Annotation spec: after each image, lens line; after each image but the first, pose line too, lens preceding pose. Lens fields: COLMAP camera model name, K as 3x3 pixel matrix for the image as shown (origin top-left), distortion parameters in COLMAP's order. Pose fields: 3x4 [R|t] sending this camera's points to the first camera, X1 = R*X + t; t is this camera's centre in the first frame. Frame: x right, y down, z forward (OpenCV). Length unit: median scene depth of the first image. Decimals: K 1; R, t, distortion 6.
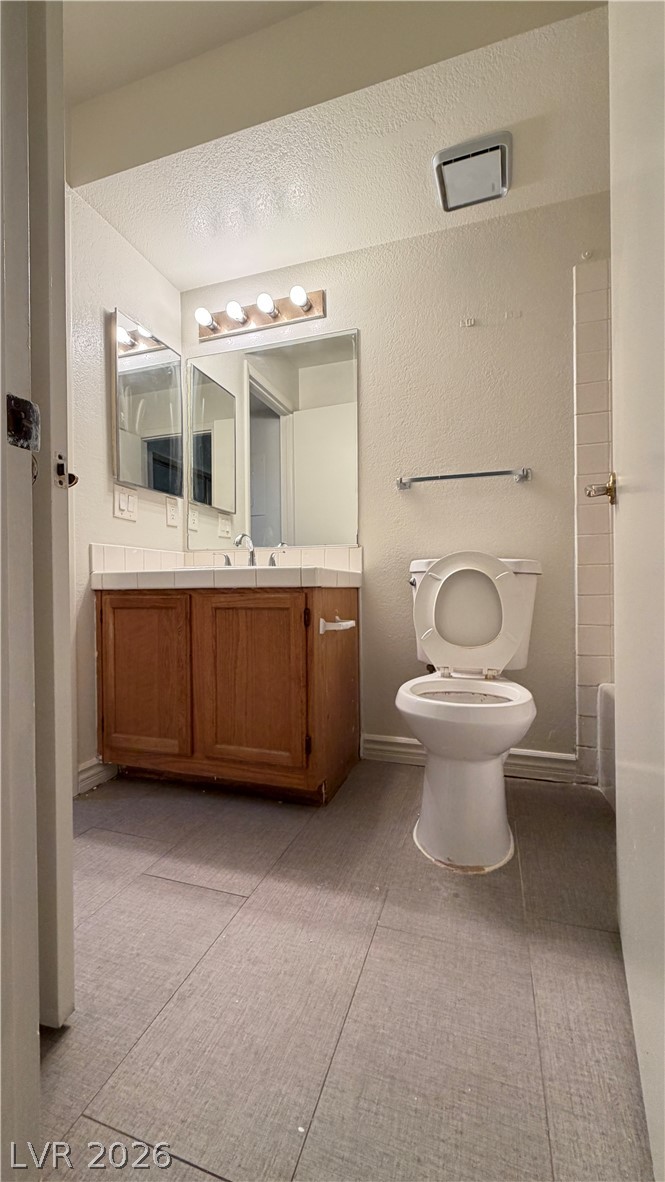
lens RADIAL K [[470.8, 0, 332.5], [0, 470.8, 591.0], [0, 0, 1]] dist [-0.000963, 0.000295]
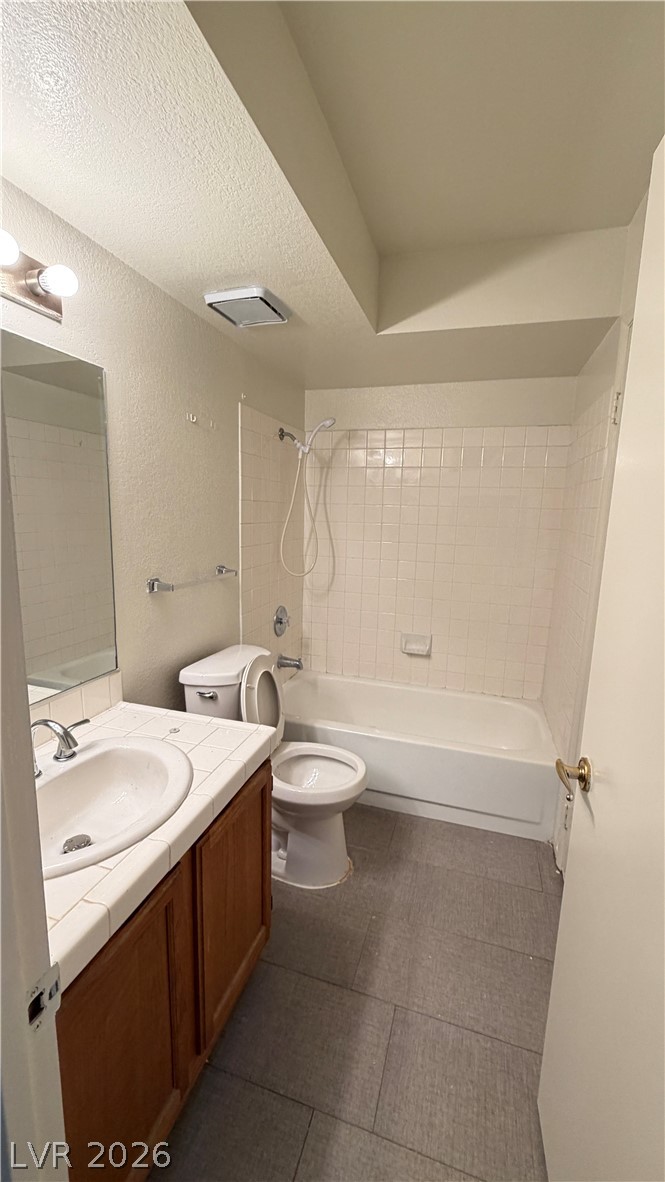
lens RADIAL K [[470.8, 0, 332.5], [0, 470.8, 591.0], [0, 0, 1]] dist [-0.000963, 0.000295]
pose [[-0.016272, -0.160053, 0.986974, -1.208629], [-0.023345, 0.986897, 0.159656, -0.622586], [-0.999595, -0.020443, -0.019796, 1.183685]]
